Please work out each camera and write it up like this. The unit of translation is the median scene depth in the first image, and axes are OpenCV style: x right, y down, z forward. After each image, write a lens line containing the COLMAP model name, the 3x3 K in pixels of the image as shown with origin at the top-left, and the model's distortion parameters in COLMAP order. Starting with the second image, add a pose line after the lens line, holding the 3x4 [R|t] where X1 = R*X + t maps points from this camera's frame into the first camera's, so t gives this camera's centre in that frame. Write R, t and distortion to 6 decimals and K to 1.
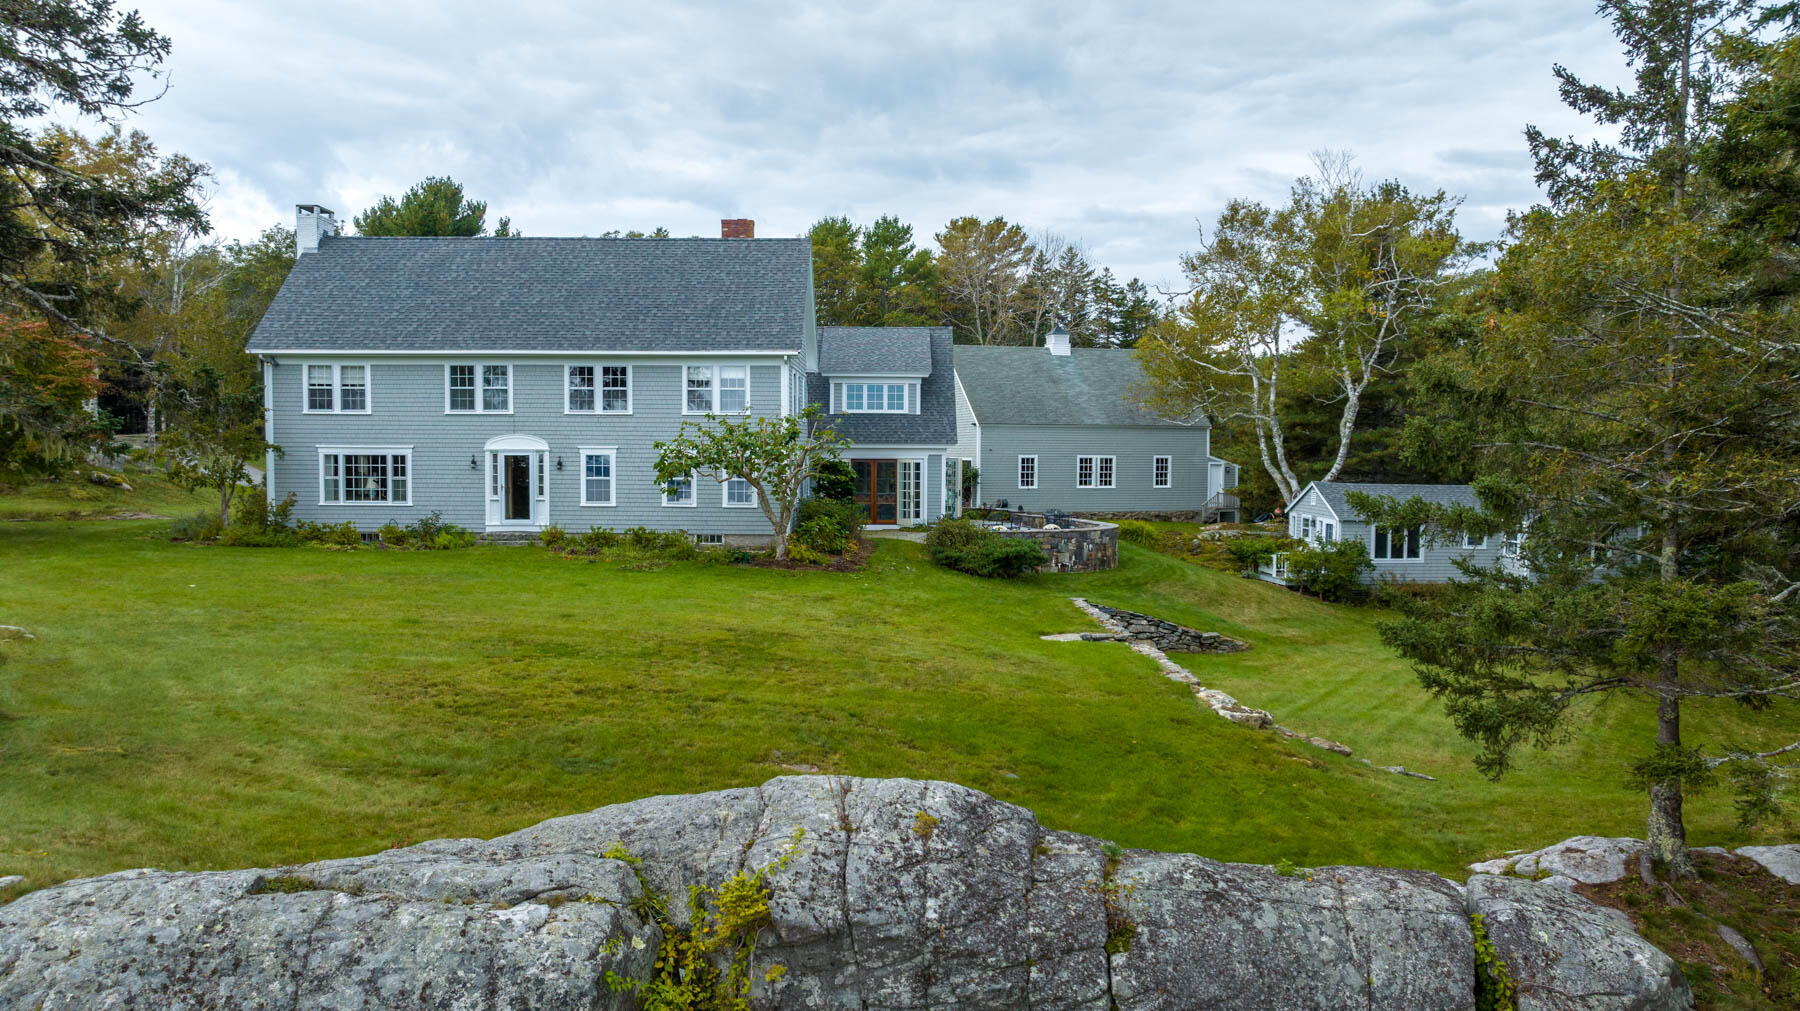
lens RADIAL K [[1291.5, 0, 937.9], [0, 1291.5, 502.5], [0, 0, 1]] dist [-0.055028, 0.000263]
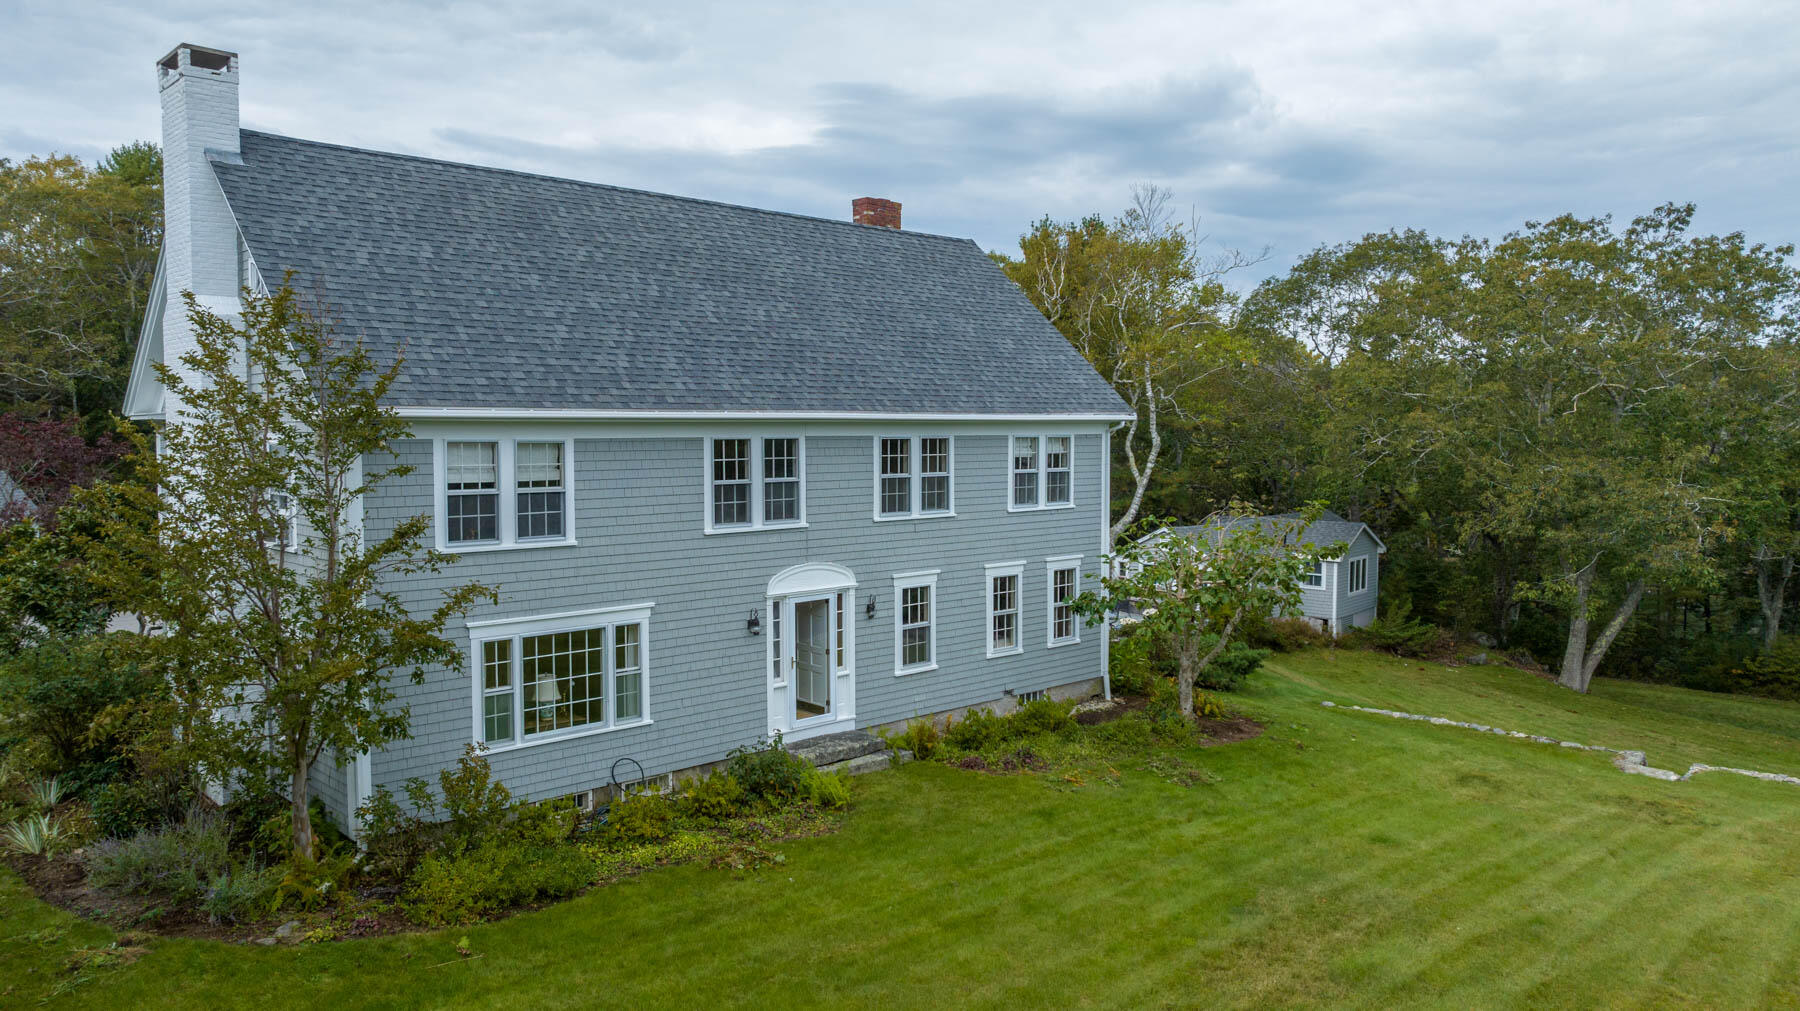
lens RADIAL K [[1273.7, 0, 900.0], [0, 1273.7, 505.5], [0, 0, 1]] dist [-0.004276, 0.005306]
pose [[0.733640, -0.045651, 0.678003, -0.604069], [0.031413, 0.998953, 0.033271, -0.085426], [-0.678812, -0.003110, 0.734305, 0.518591]]
